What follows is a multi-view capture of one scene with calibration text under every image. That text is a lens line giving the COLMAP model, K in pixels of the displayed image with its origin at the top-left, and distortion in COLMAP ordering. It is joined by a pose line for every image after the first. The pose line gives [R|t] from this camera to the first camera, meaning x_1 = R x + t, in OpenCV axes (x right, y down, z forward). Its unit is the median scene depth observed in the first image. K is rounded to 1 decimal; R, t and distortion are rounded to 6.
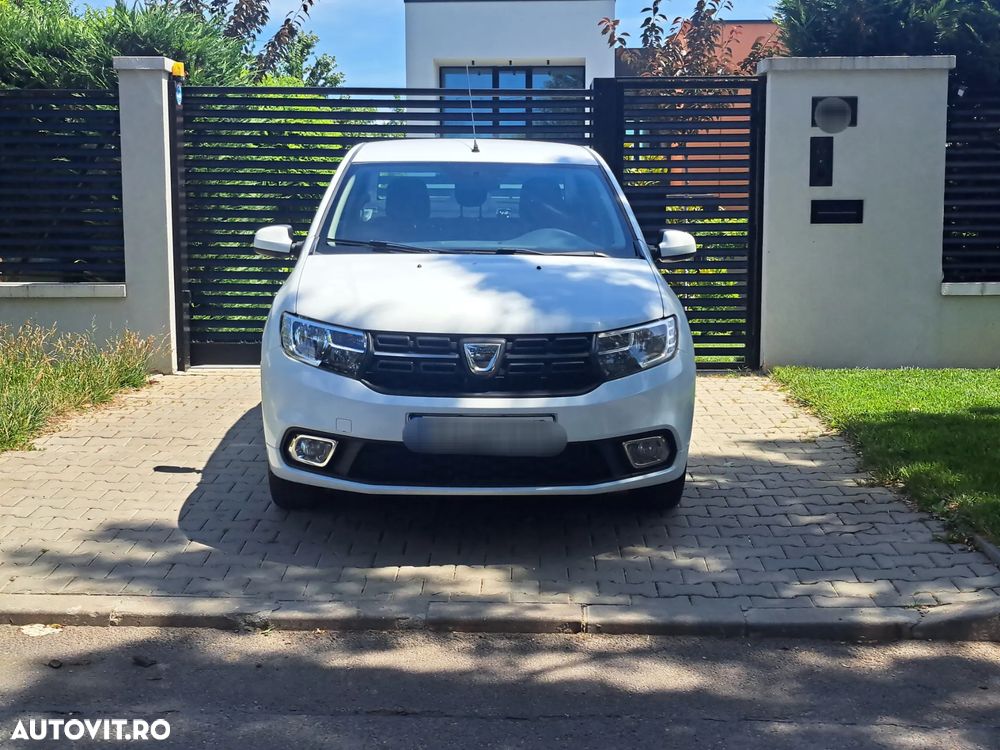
lens RADIAL K [[1400.1, 0, 494.5], [0, 1400.1, 359.4], [0, 0, 1]] dist [0.115534, -0.361321]
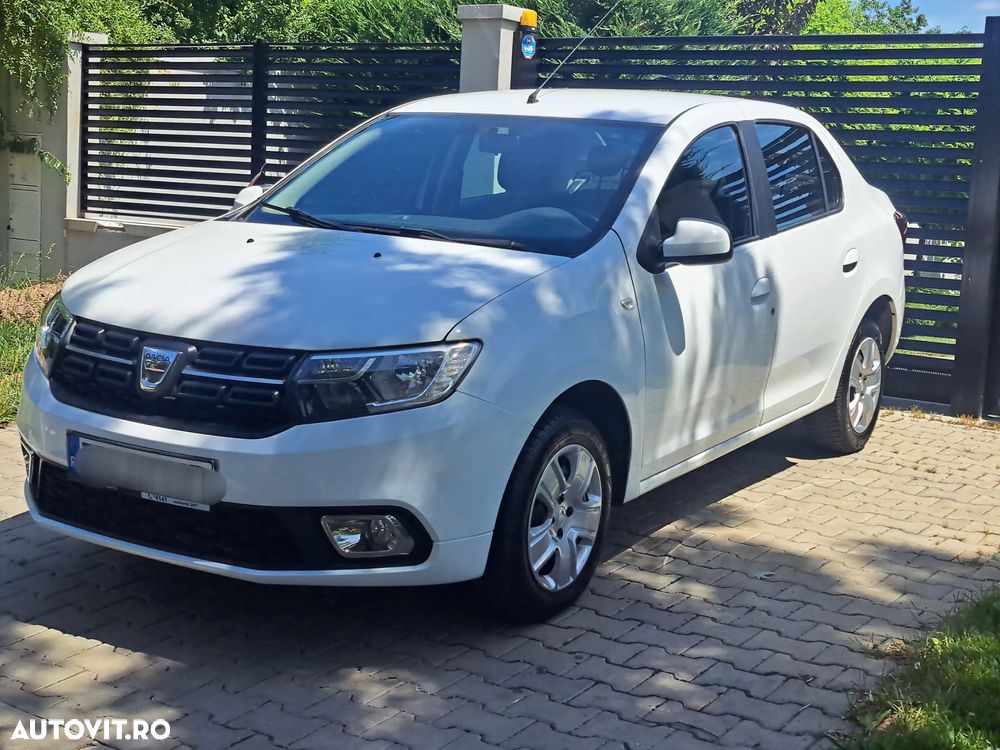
lens RADIAL K [[1400.1, 0, 494.5], [0, 1400.1, 359.4], [0, 0, 1]] dist [0.115534, -0.361321]
pose [[0.846000, 0.114692, -0.520702, 0.513285], [-0.106906, 0.993246, 0.045083, -0.056836], [0.522356, 0.017526, 0.852547, 0.463100]]
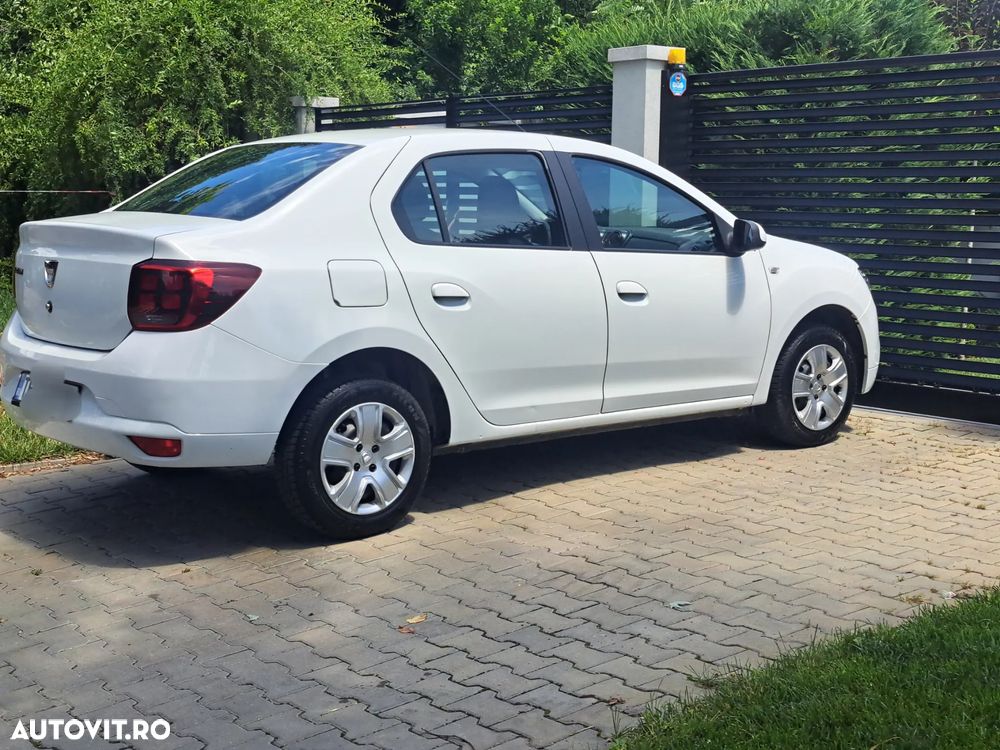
lens RADIAL K [[1400.1, 0, 494.5], [0, 1400.1, 359.4], [0, 0, 1]] dist [0.115534, -0.361321]
pose [[0.672966, 0.089834, -0.734198, 0.783976], [-0.083188, 0.995492, 0.045554, -0.087085], [0.734981, 0.030421, 0.677405, 0.621079]]
